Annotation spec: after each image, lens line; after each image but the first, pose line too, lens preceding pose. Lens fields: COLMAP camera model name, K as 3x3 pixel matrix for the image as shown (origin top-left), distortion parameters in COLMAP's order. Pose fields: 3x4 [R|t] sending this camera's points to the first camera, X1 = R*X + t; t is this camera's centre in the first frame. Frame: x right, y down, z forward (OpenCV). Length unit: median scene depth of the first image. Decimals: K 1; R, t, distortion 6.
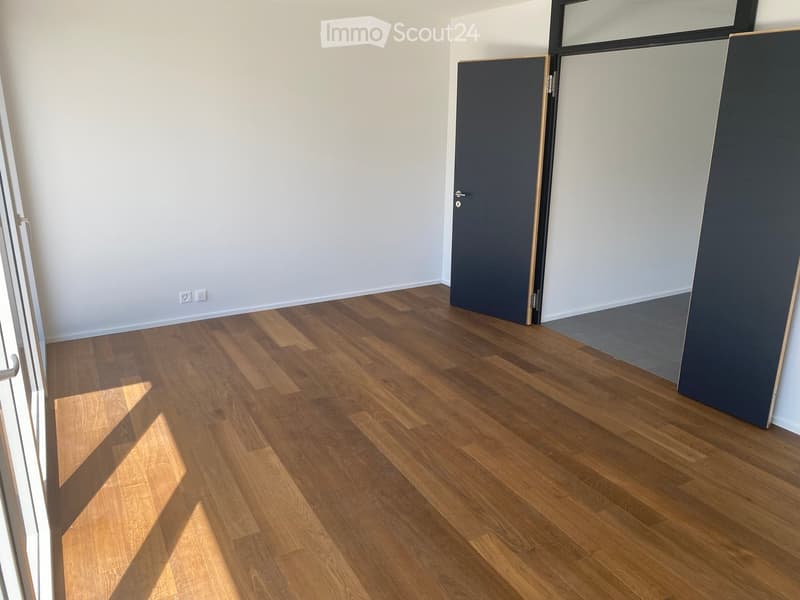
lens RADIAL K [[616.0, 0, 397.2], [0, 616.0, 299.8], [0, 0, 1]] dist [-0.001129, 0.005726]
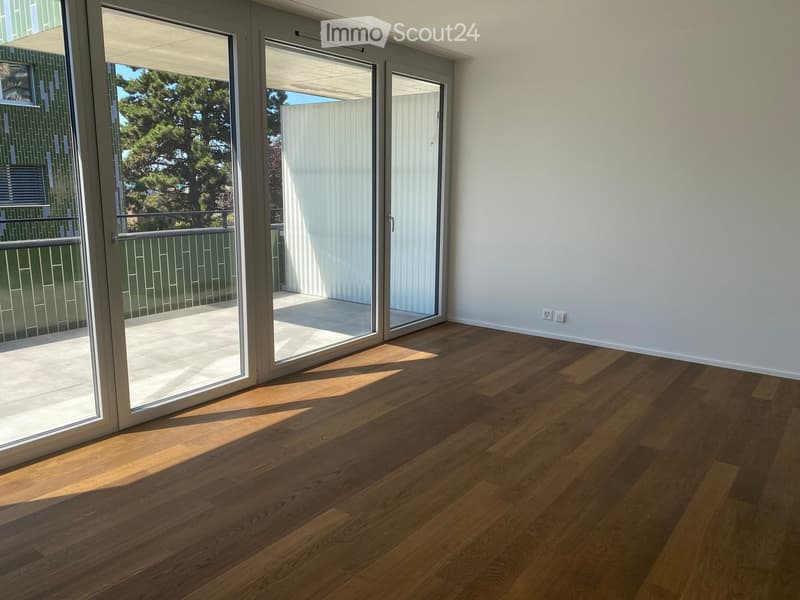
lens RADIAL K [[616.0, 0, 397.2], [0, 616.0, 299.8], [0, 0, 1]] dist [-0.001129, 0.005726]
pose [[0.400216, 0.178058, -0.898956, 0.650237], [-0.273822, 0.959365, 0.068118, -0.037384], [0.874556, 0.218892, 0.432709, 0.335326]]
